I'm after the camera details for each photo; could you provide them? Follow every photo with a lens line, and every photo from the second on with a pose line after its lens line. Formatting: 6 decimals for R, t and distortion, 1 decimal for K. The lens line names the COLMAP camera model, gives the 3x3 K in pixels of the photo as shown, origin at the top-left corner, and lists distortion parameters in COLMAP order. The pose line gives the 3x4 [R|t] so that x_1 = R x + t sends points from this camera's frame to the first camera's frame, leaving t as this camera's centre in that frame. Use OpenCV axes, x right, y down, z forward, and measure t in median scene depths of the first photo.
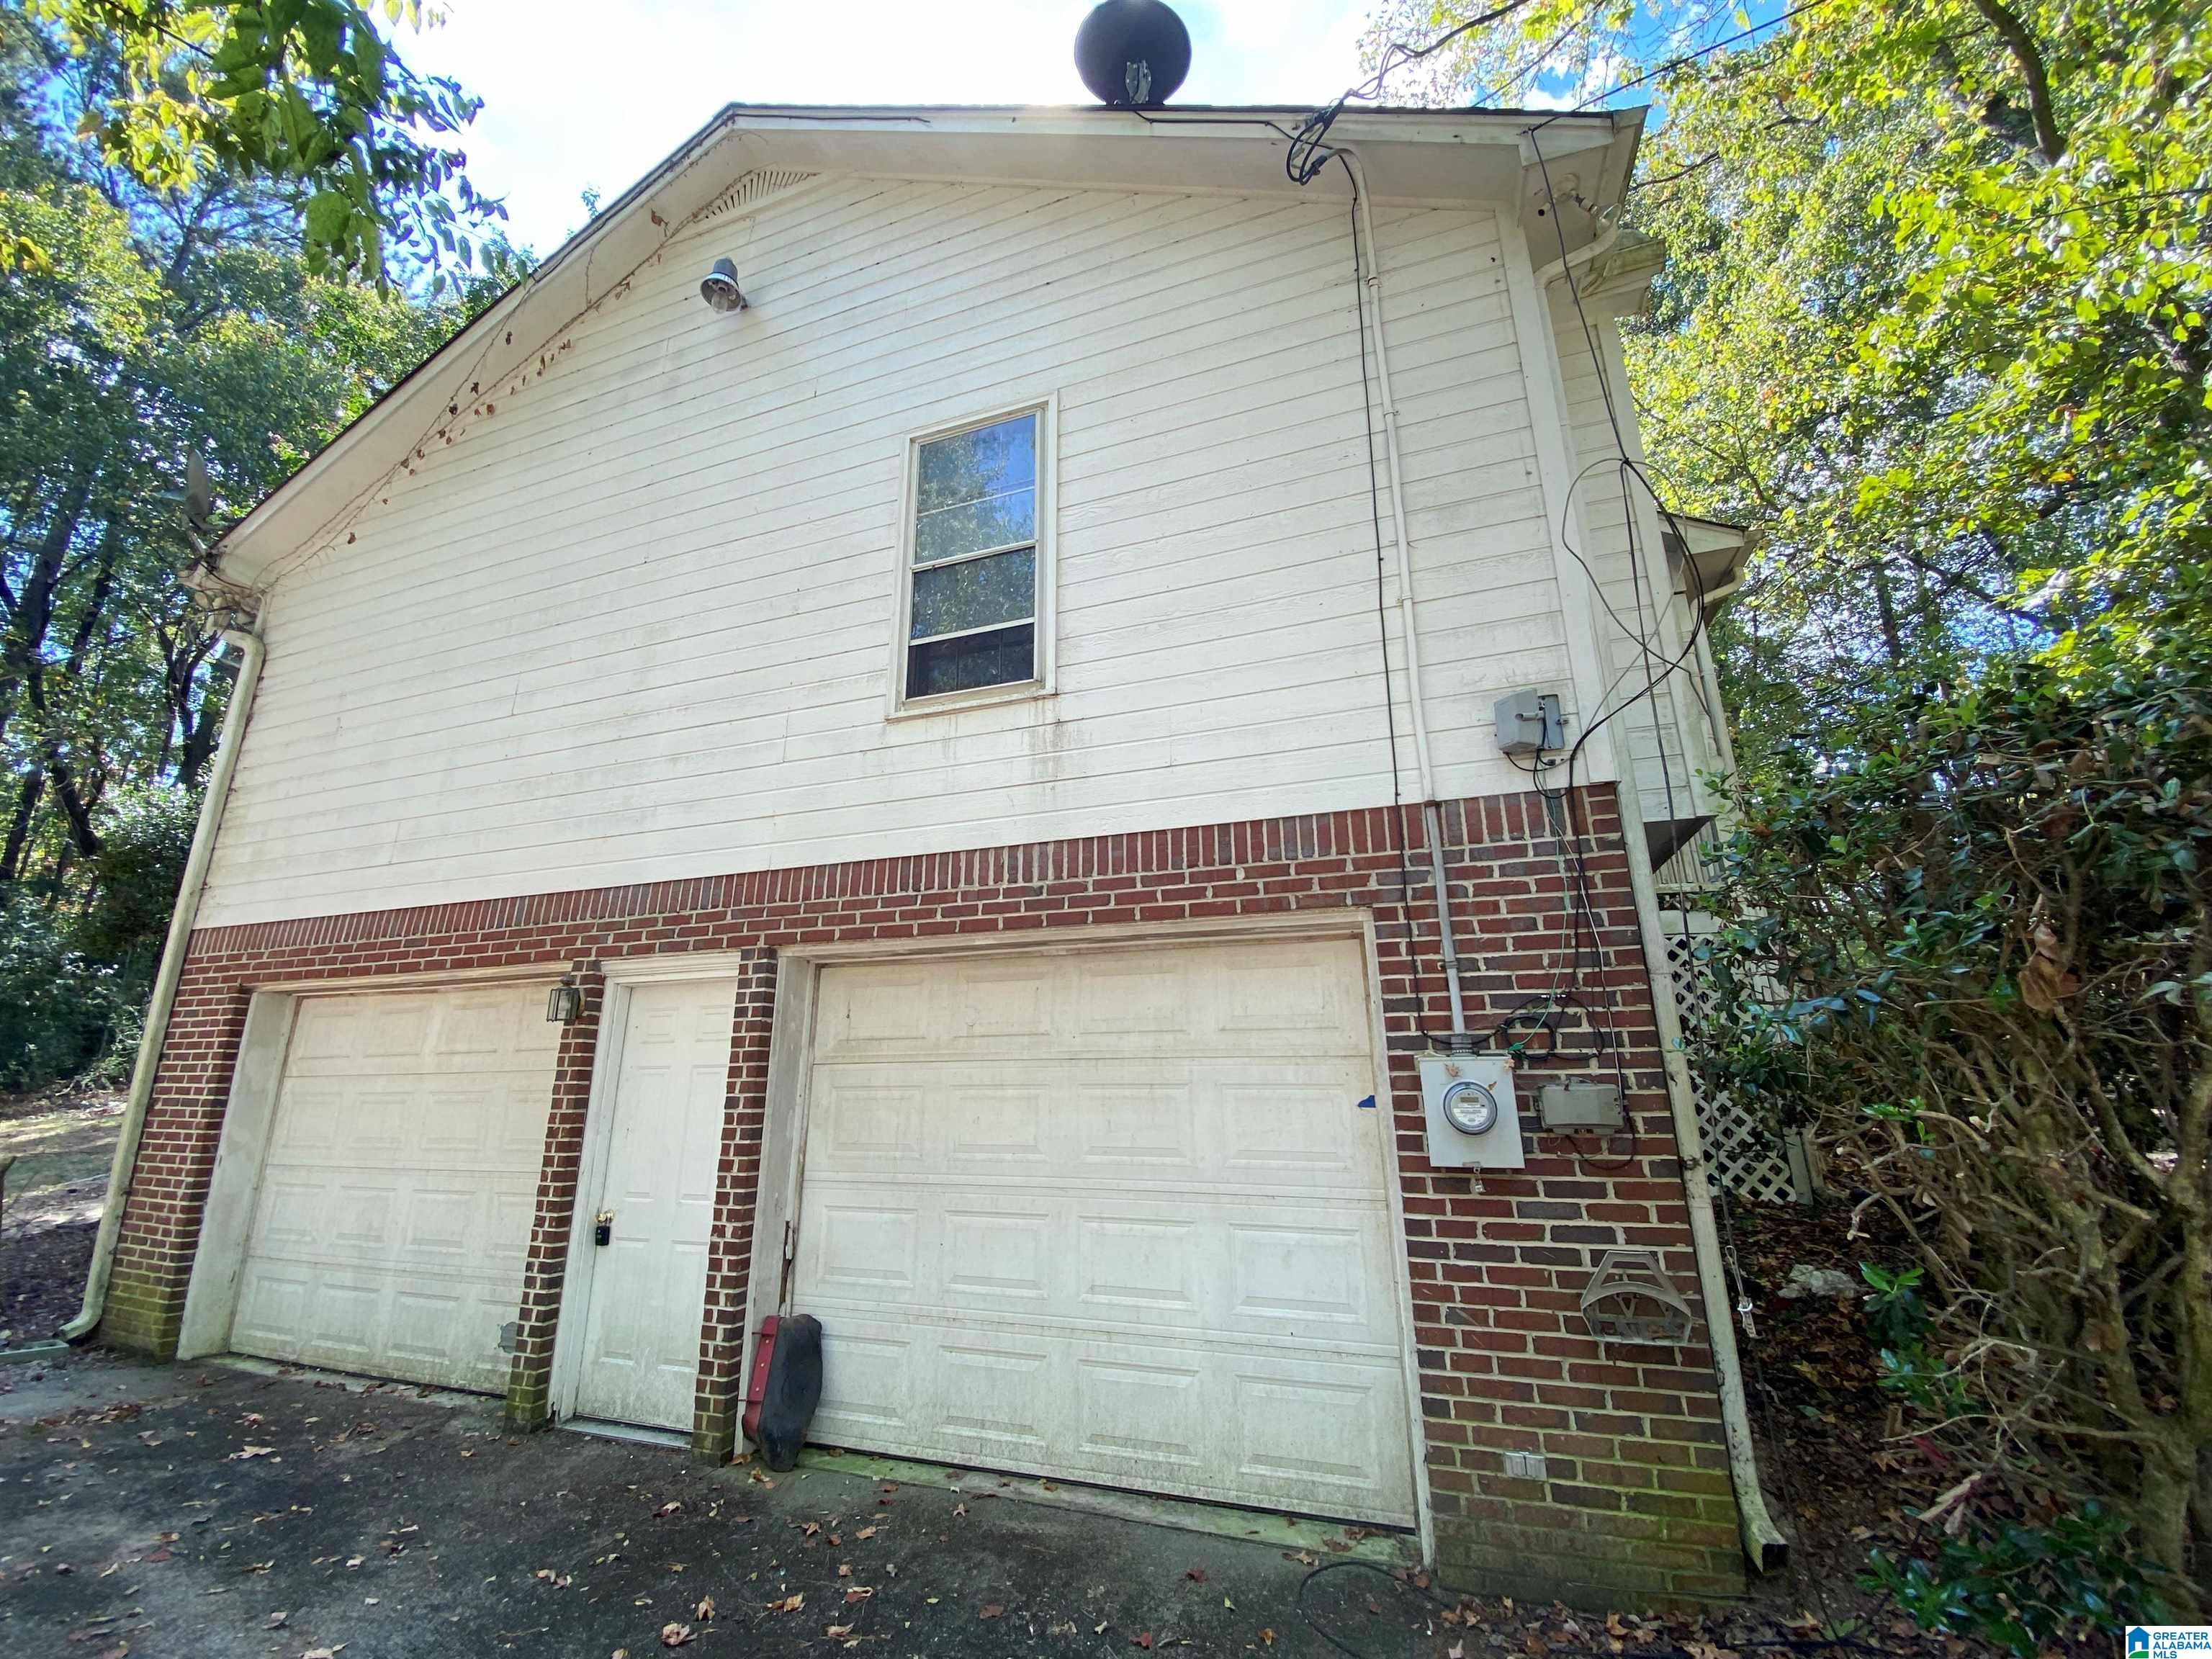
lens RADIAL K [[881.5, 0, 1107.3], [0, 881.5, 829.6], [0, 0, 1]] dist [-0.001472, -0.011824]
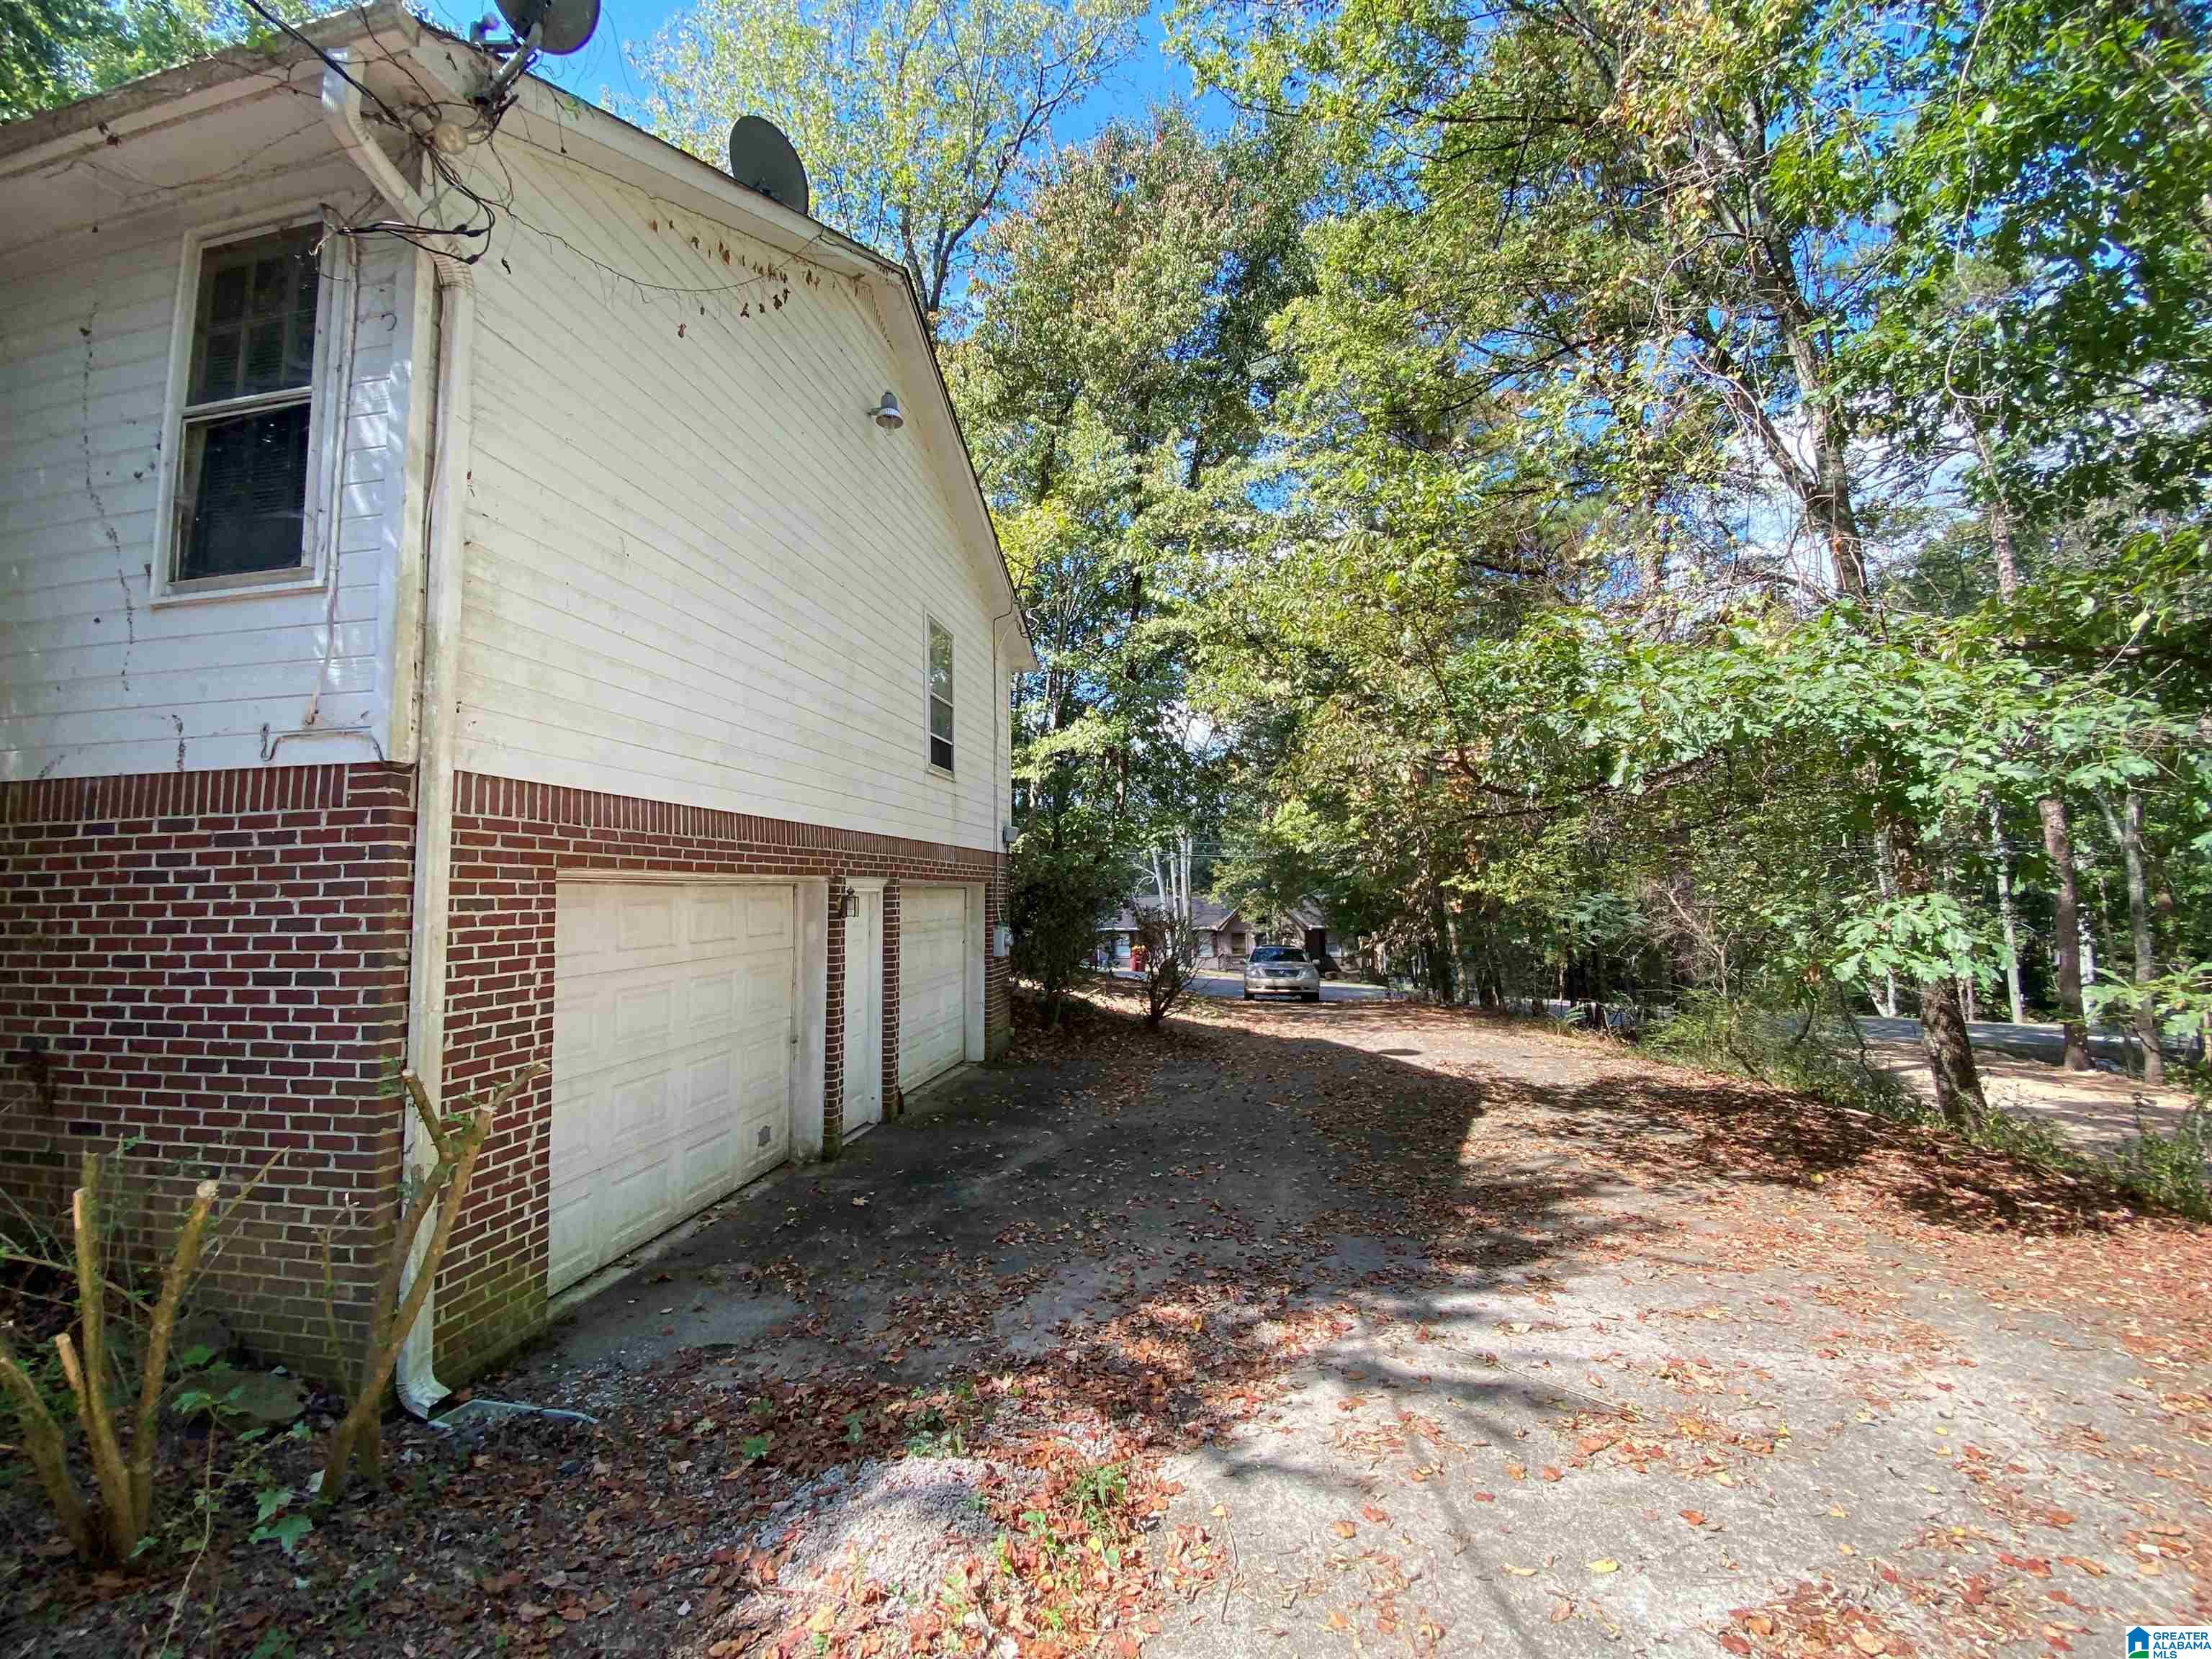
lens RADIAL K [[881.5, 0, 1103.5], [0, 881.5, 831.5], [0, 0, 1]] dist [-0.001472, -0.011824]
pose [[-0.164831, 0.086665, 0.982507, -2.270976], [-0.247305, 0.960680, -0.126229, 0.160288], [-0.954815, -0.263785, -0.136917, 0.832521]]
